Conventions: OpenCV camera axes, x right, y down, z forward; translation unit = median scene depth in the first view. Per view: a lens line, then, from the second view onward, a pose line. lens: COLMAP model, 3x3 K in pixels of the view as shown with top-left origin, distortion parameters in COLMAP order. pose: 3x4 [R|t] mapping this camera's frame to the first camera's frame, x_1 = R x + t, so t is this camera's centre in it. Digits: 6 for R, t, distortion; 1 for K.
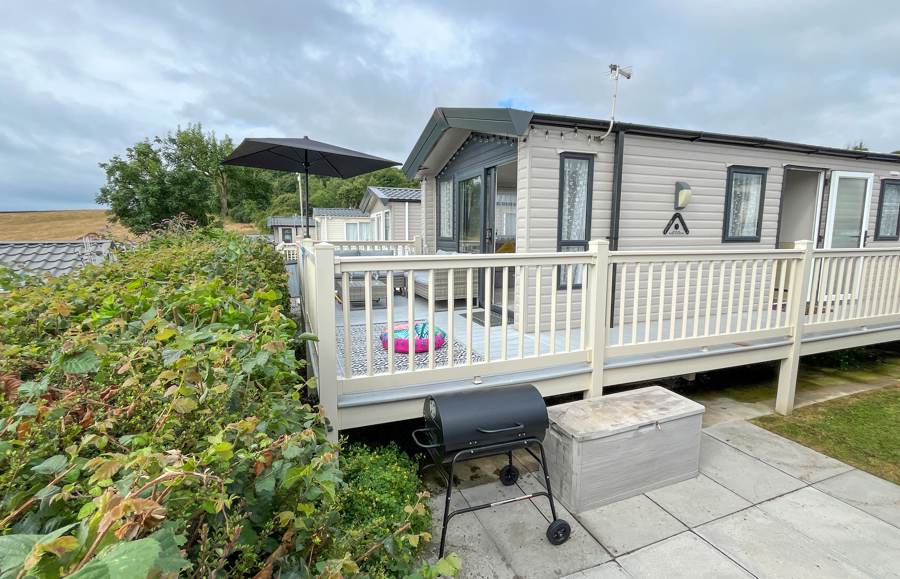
lens RADIAL K [[412.2, 0, 446.1], [0, 412.2, 283.6], [0, 0, 1]] dist [-0.001798, -0.000186]
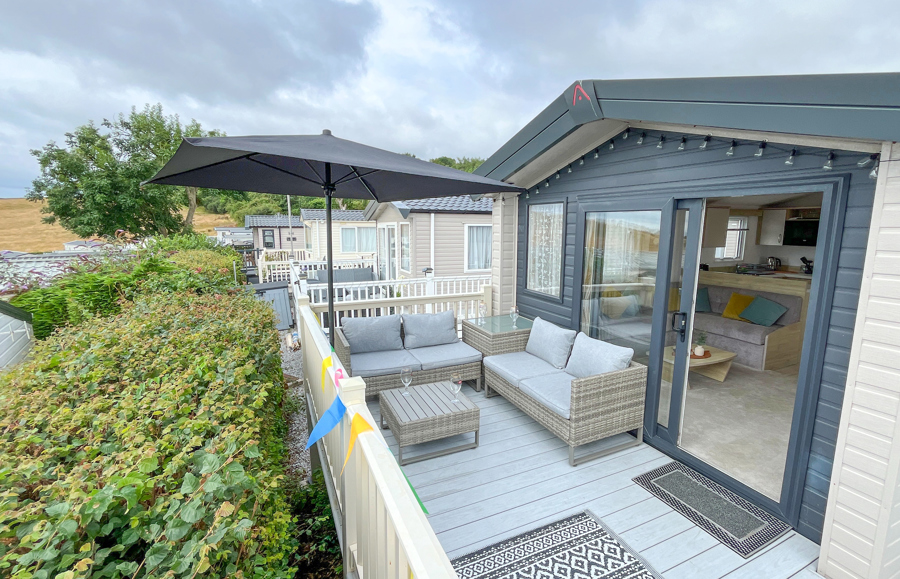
lens RADIAL K [[419.0, 0, 471.0], [0, 419.0, 286.5], [0, 0, 1]] dist [-0.003853, -0.000009]
pose [[0.996399, -0.008872, 0.084328, -0.040679], [0.006996, 0.999722, 0.022520, -0.034578], [-0.084504, -0.021849, 0.996184, 0.092345]]
